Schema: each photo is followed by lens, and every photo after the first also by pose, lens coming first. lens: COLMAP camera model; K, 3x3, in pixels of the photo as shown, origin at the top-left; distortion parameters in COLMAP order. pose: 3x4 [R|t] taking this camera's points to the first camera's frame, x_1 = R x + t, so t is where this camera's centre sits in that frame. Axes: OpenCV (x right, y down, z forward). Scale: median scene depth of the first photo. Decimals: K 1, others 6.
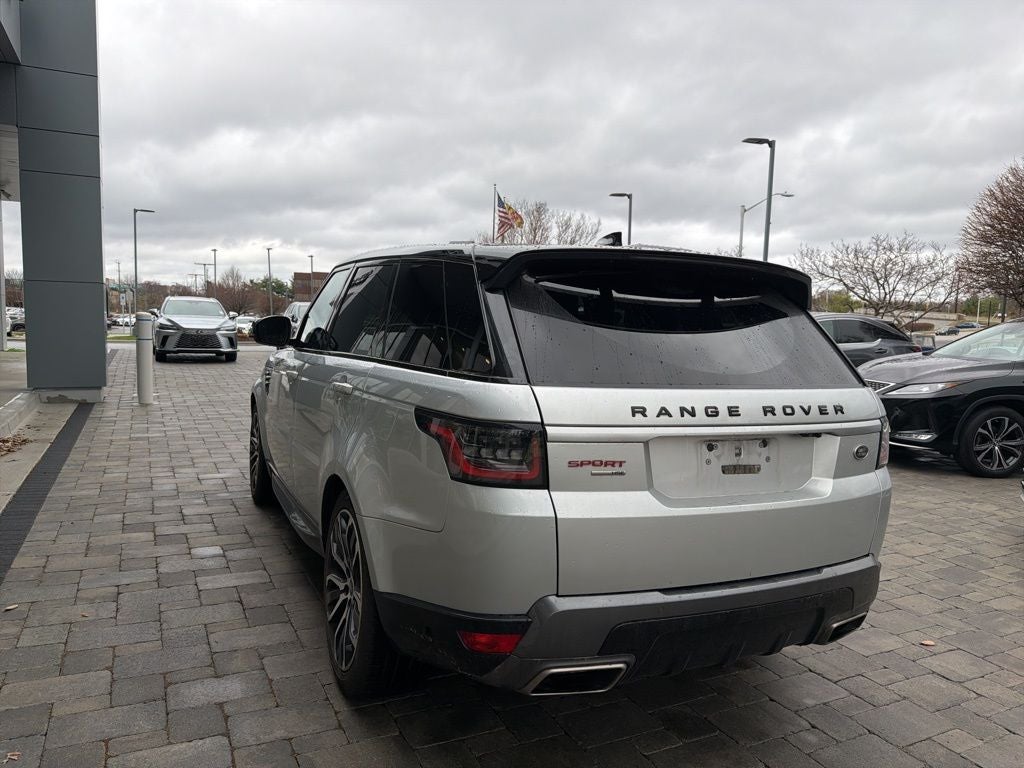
lens RADIAL K [[724.9, 0, 511.6], [0, 724.9, 392.0], [0, 0, 1]] dist [0.053863, -0.064123]
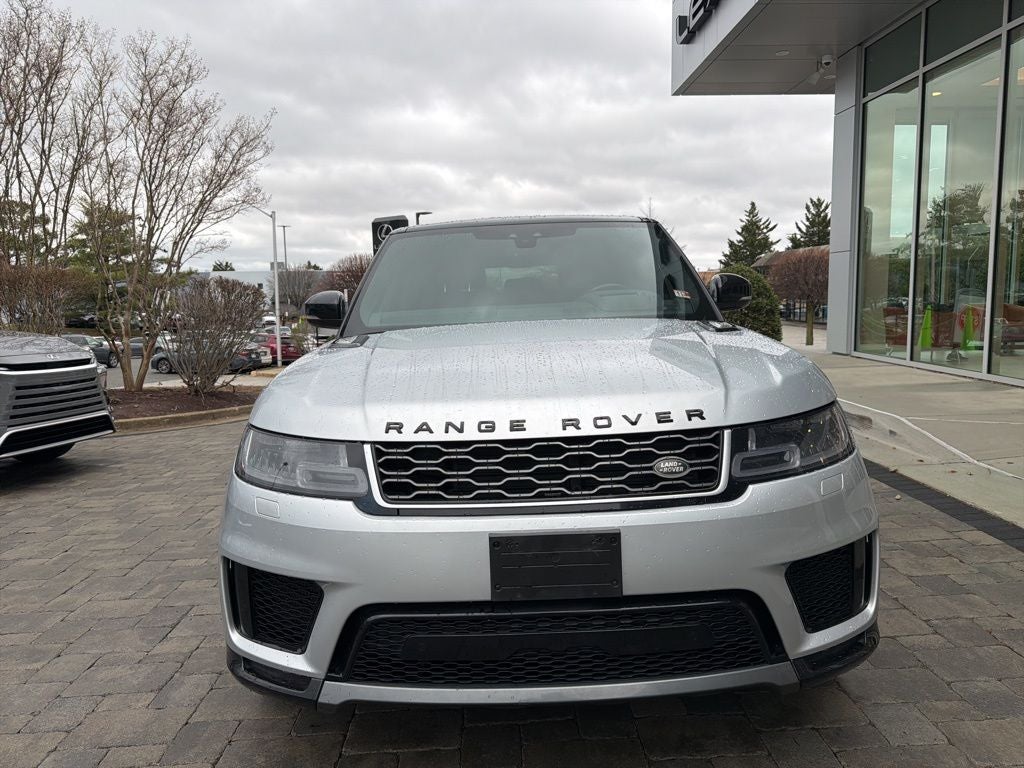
lens RADIAL K [[723.0, 0, 514.7], [0, 723.0, 378.6], [0, 0, 1]] dist [0.053264, -0.060094]
pose [[-0.907287, -0.054553, 0.416958, -0.666135], [0.040427, 0.975641, 0.215618, -0.256673], [-0.418563, 0.212484, -0.882981, 2.706752]]
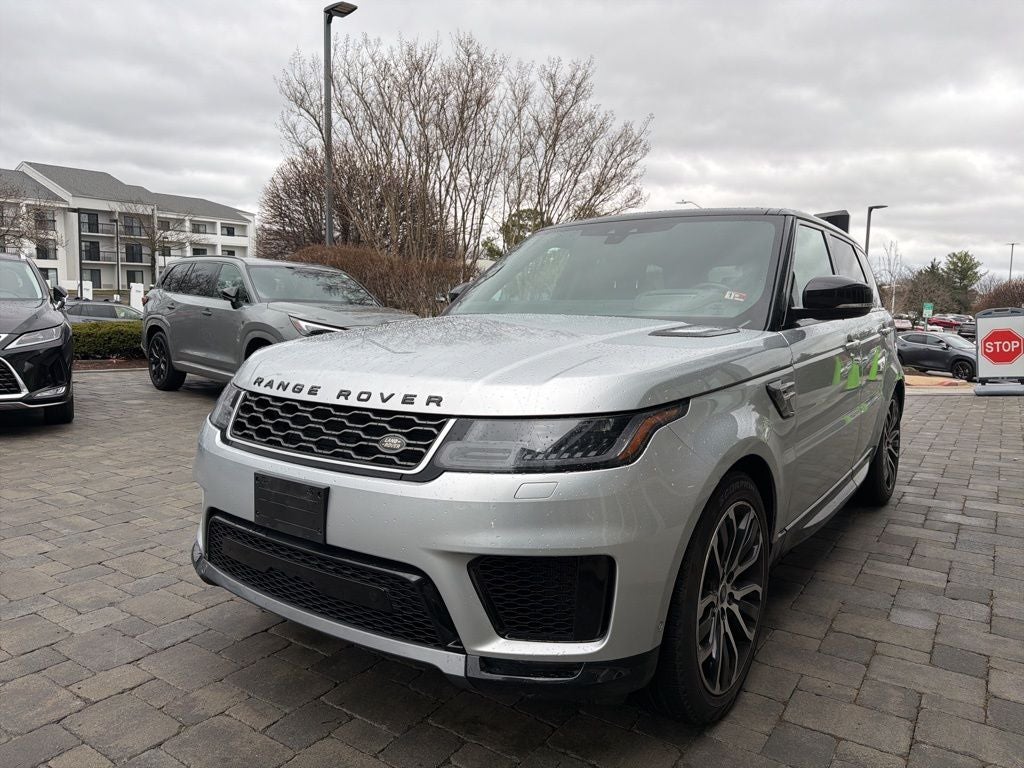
lens RADIAL K [[721.9, 0, 513.3], [0, 721.9, 382.9], [0, 0, 1]] dist [0.049481, -0.057253]
pose [[-0.485790, -0.144525, 0.862044, -1.148423], [0.051312, 0.979819, 0.193187, -0.224801], [-0.872568, 0.138081, -0.468571, 2.339510]]
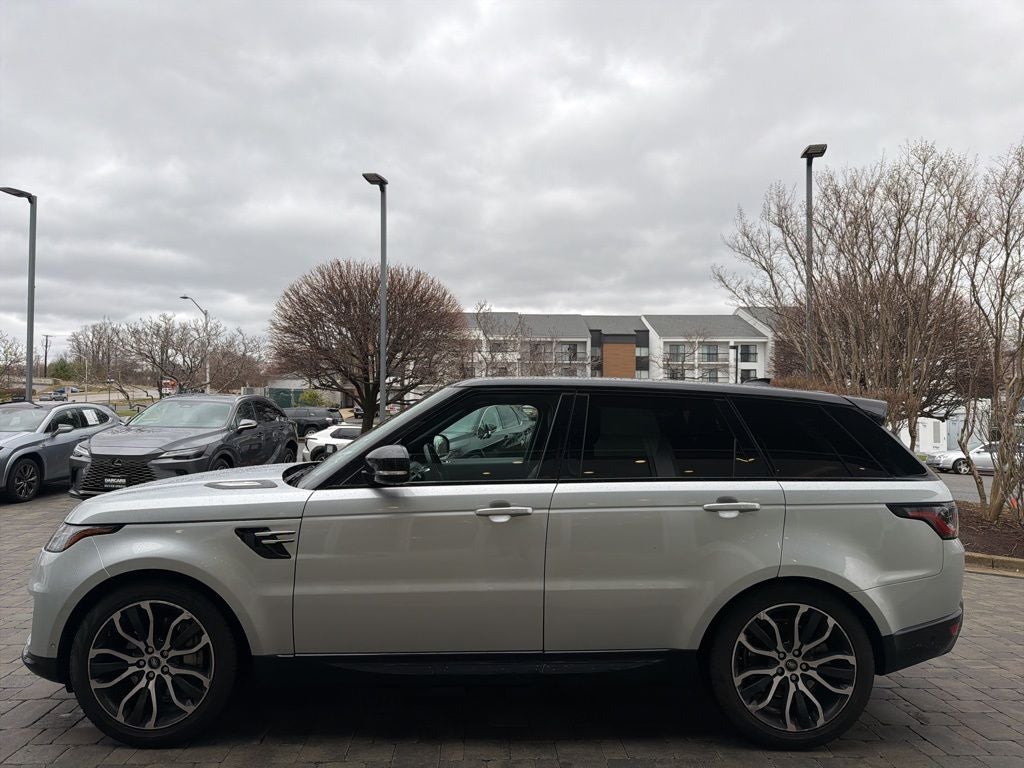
lens RADIAL K [[724.9, 0, 511.6], [0, 724.9, 392.0], [0, 0, 1]] dist [0.053863, -0.064123]
pose [[0.414204, -0.011160, 0.910116, -1.435354], [0.089735, 0.995554, -0.028632, -0.188209], [-0.905750, 0.093528, 0.413364, 0.807232]]
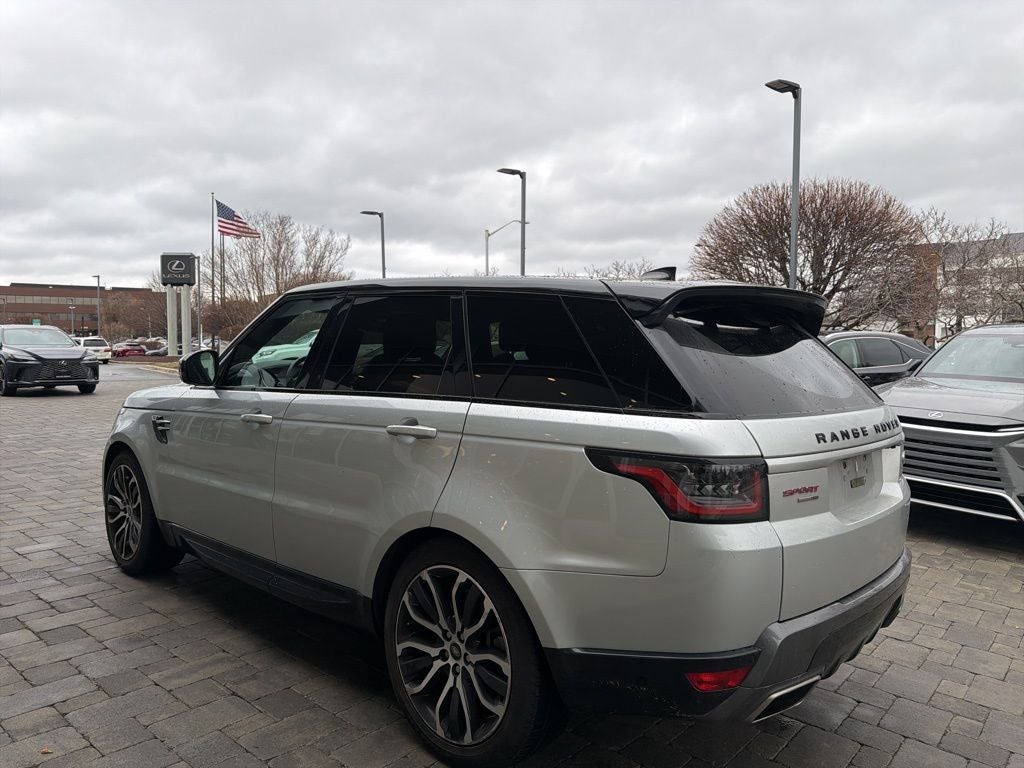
lens RADIAL K [[719.3, 0, 514.9], [0, 719.3, 378.5], [0, 0, 1]] dist [0.053513, -0.056749]
pose [[0.928250, -0.041001, 0.369690, -0.436138], [0.055924, 0.997992, -0.029736, -0.037366], [-0.367729, 0.048277, 0.928679, 0.108678]]
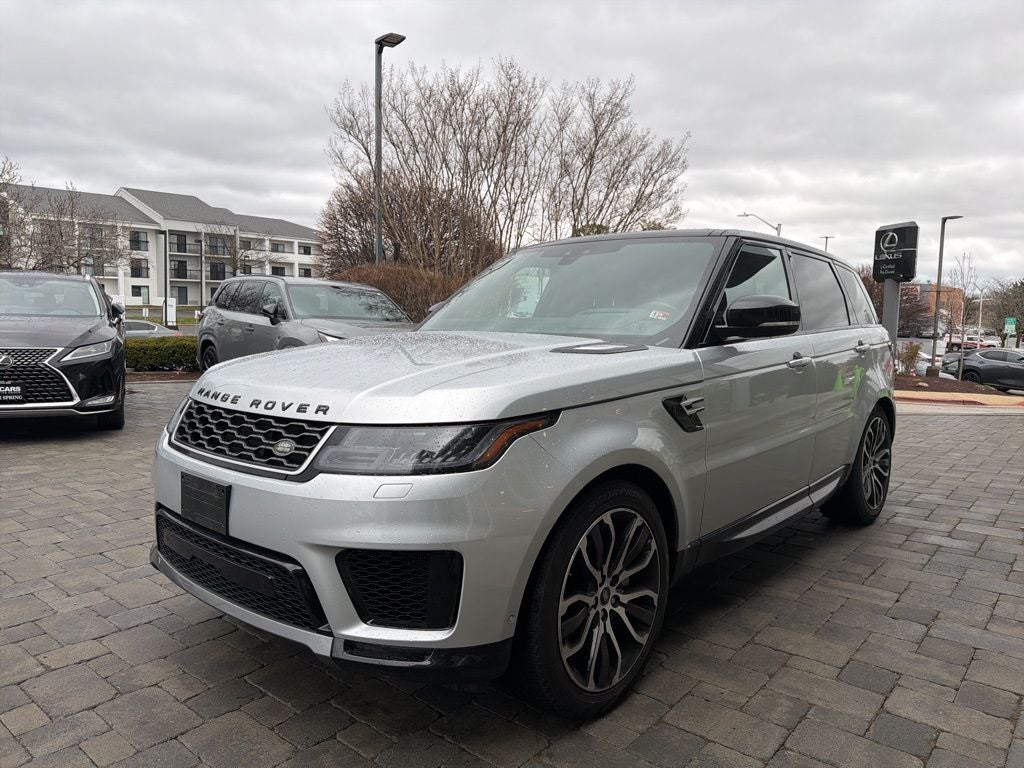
lens RADIAL K [[720.8, 0, 502.4], [0, 720.8, 379.8], [0, 0, 1]] dist [0.054589, -0.065109]
pose [[-0.386997, -0.127355, 0.913244, -1.289713], [0.061132, 0.984693, 0.163224, -0.224604], [-0.920052, 0.118995, -0.373288, 2.198494]]
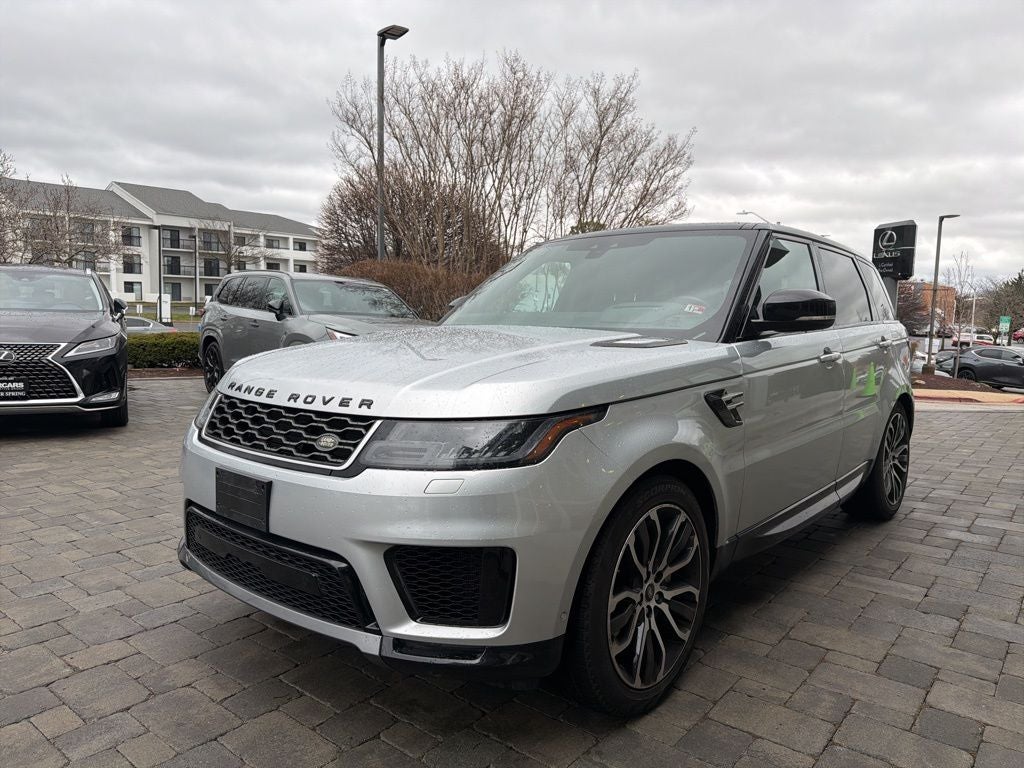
lens RADIAL K [[721.4, 0, 513.2], [0, 721.4, 387.2], [0, 0, 1]] dist [0.053182, -0.063919]
pose [[-0.405639, -0.139681, 0.903297, -1.256347], [0.057112, 0.982450, 0.177568, -0.221080], [-0.912247, 0.123618, -0.390543, 2.241238]]
